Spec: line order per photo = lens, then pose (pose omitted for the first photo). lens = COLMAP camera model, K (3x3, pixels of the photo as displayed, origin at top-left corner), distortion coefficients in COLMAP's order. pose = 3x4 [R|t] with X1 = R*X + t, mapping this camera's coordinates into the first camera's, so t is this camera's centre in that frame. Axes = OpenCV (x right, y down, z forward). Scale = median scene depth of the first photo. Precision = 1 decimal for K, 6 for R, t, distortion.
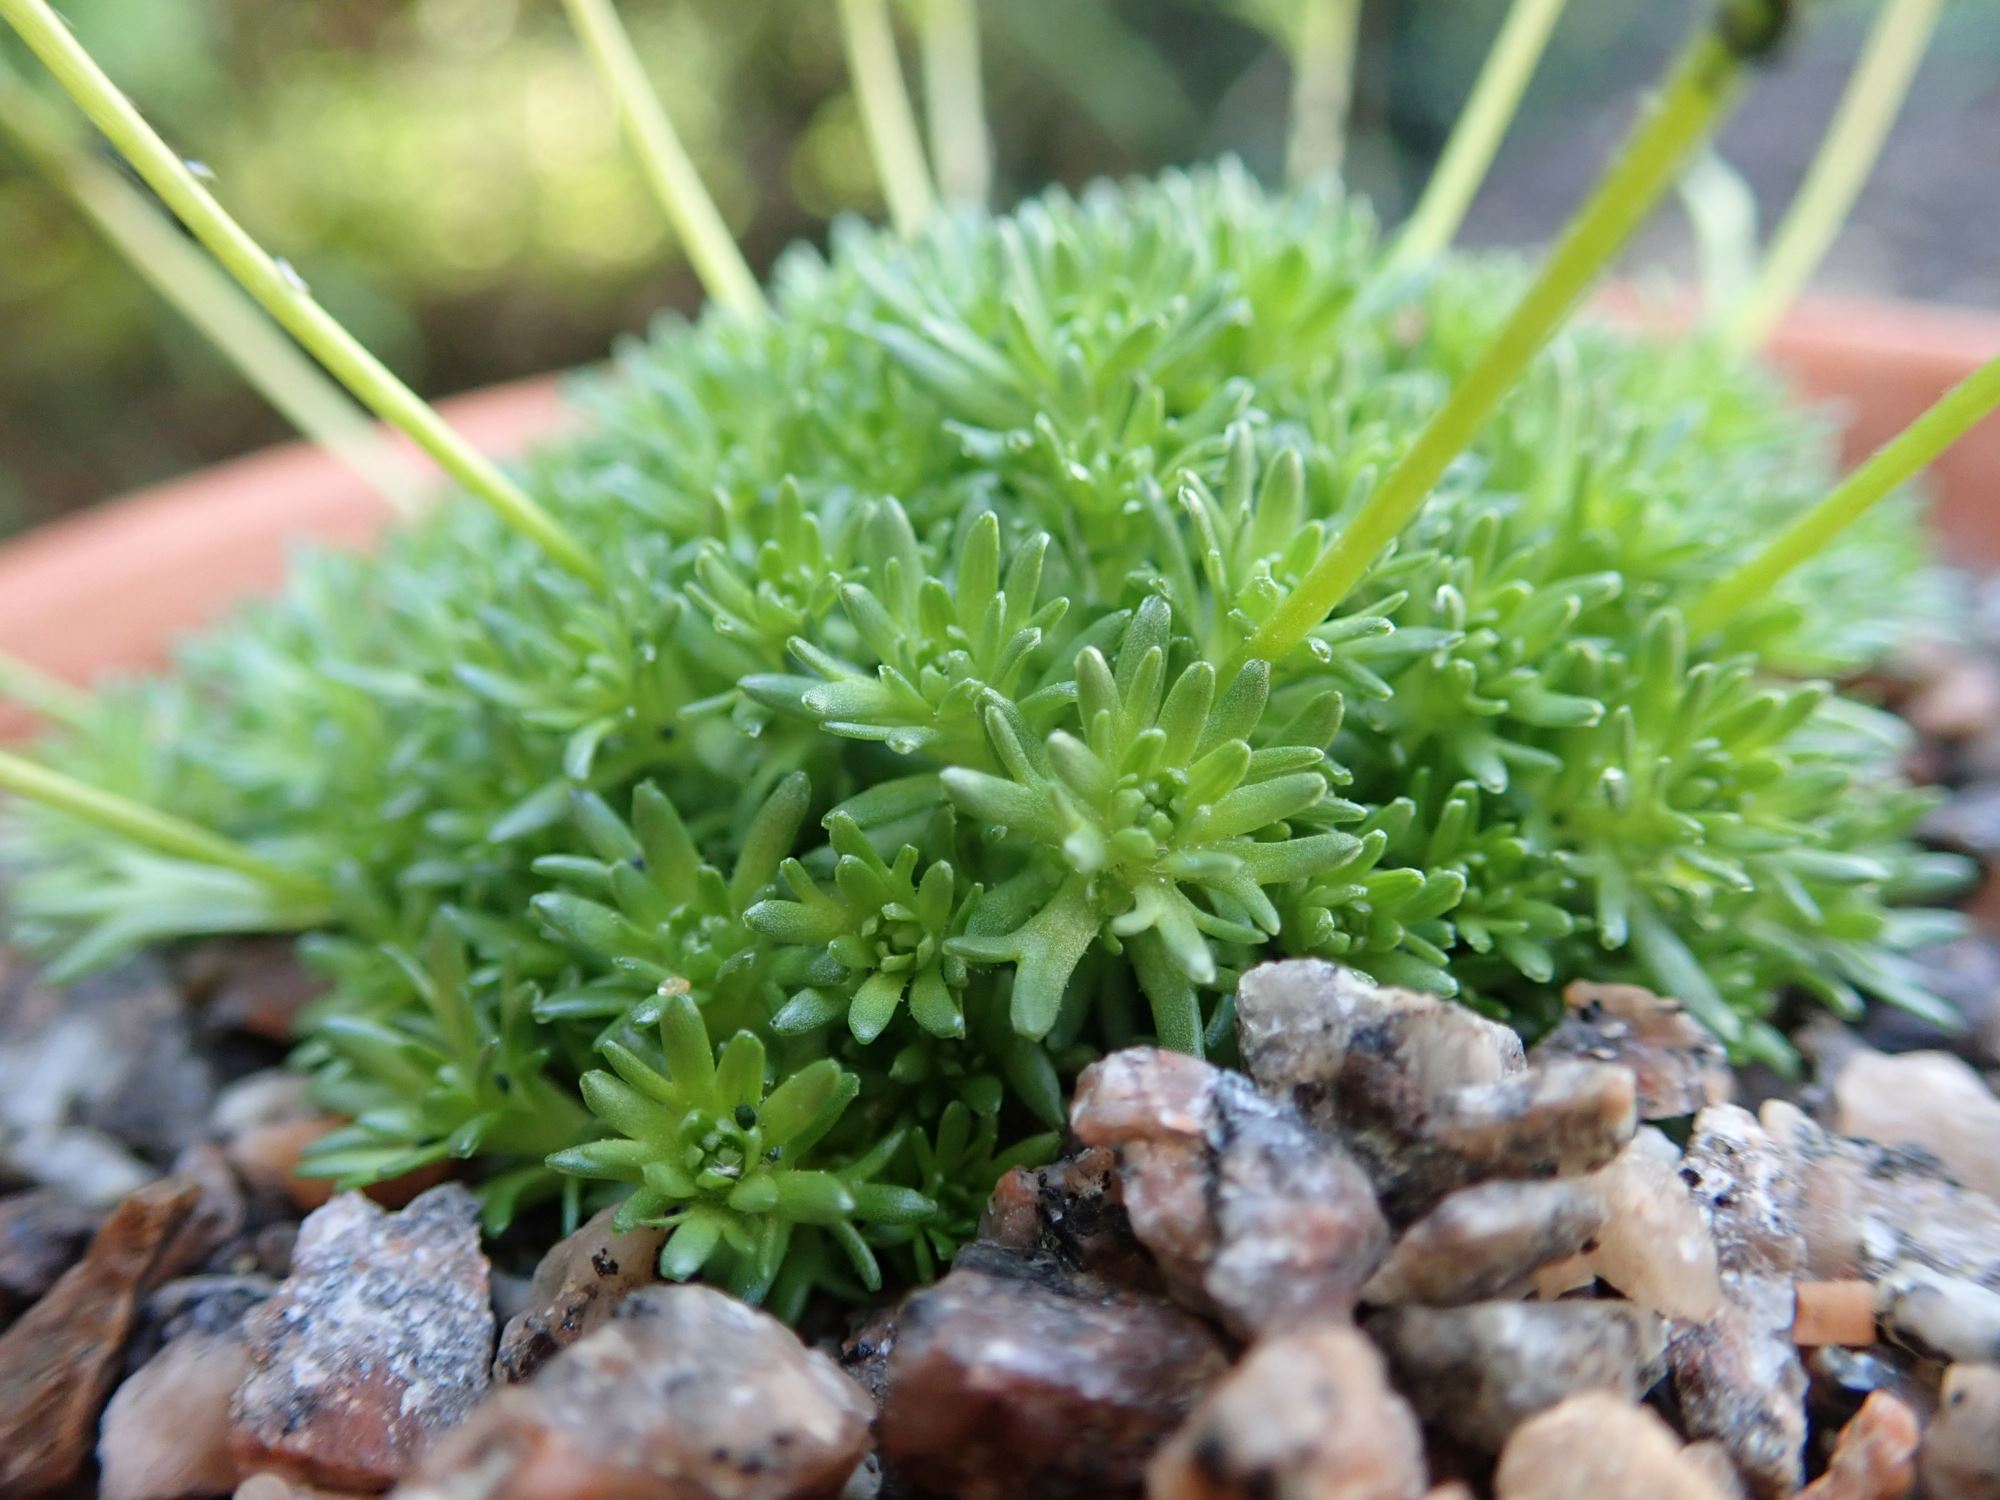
lens RADIAL K [[1758.6, 0, 994.1], [0, 1758.6, 742.3], [0, 0, 1]] dist [0.033323, -0.008372]
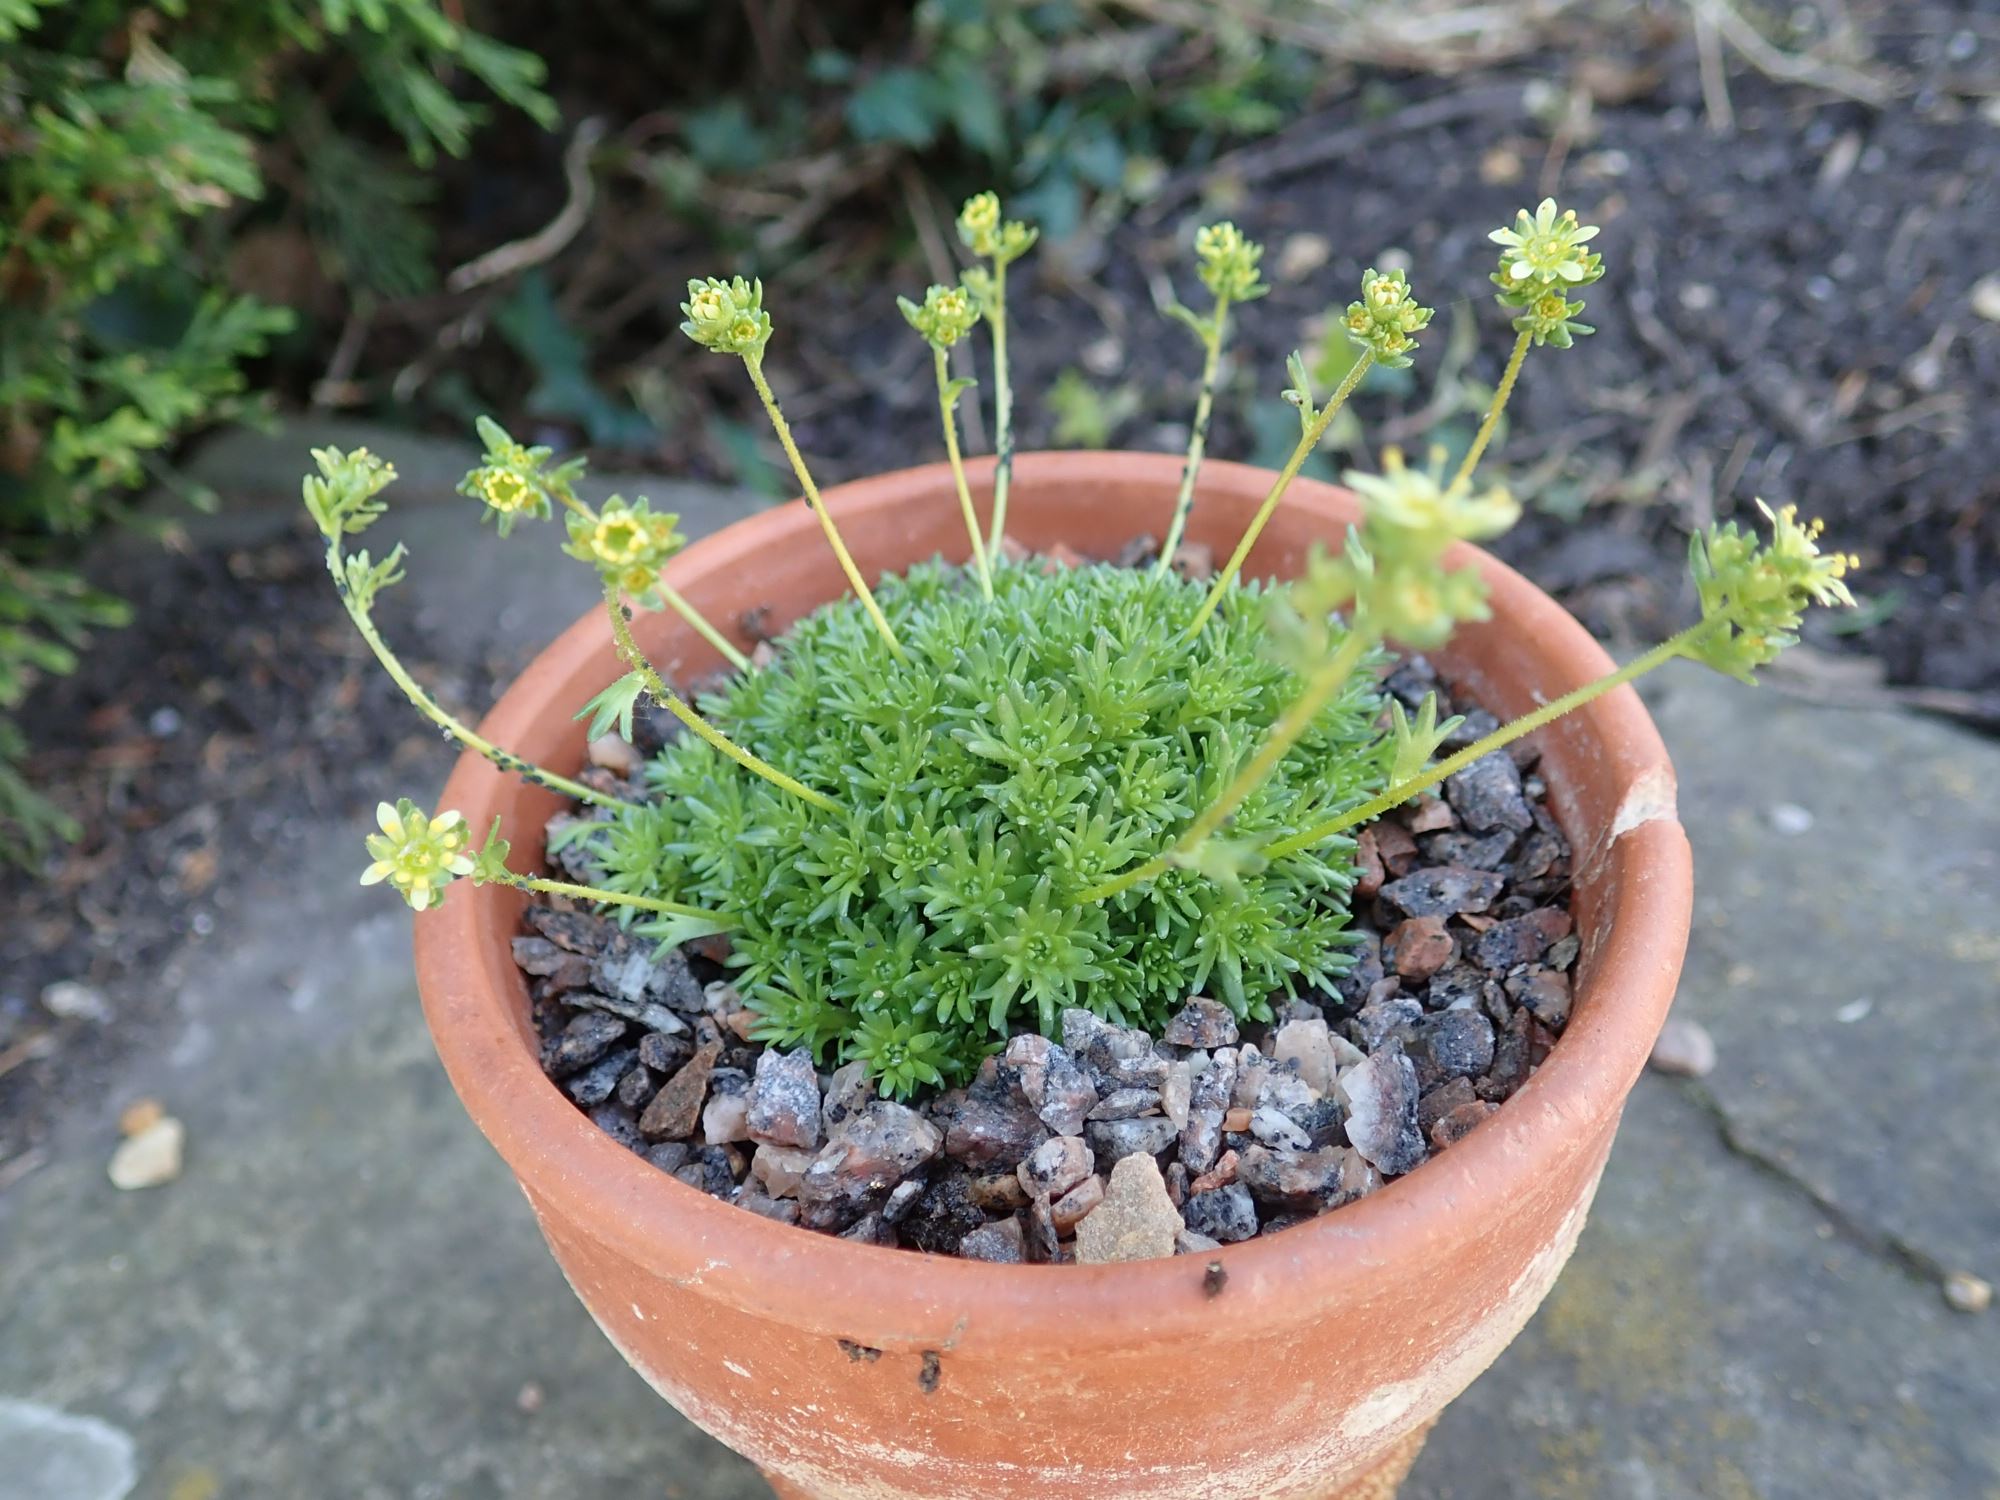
lens RADIAL K [[1758.6, 0, 1001.8], [0, 1758.6, 756.4], [0, 0, 1]] dist [0.033323, -0.008372]
pose [[0.998732, 0.047201, -0.017494, 0.066750], [-0.039792, 0.953124, 0.299951, -1.271224], [0.030832, -0.298875, 0.953794, -1.902350]]
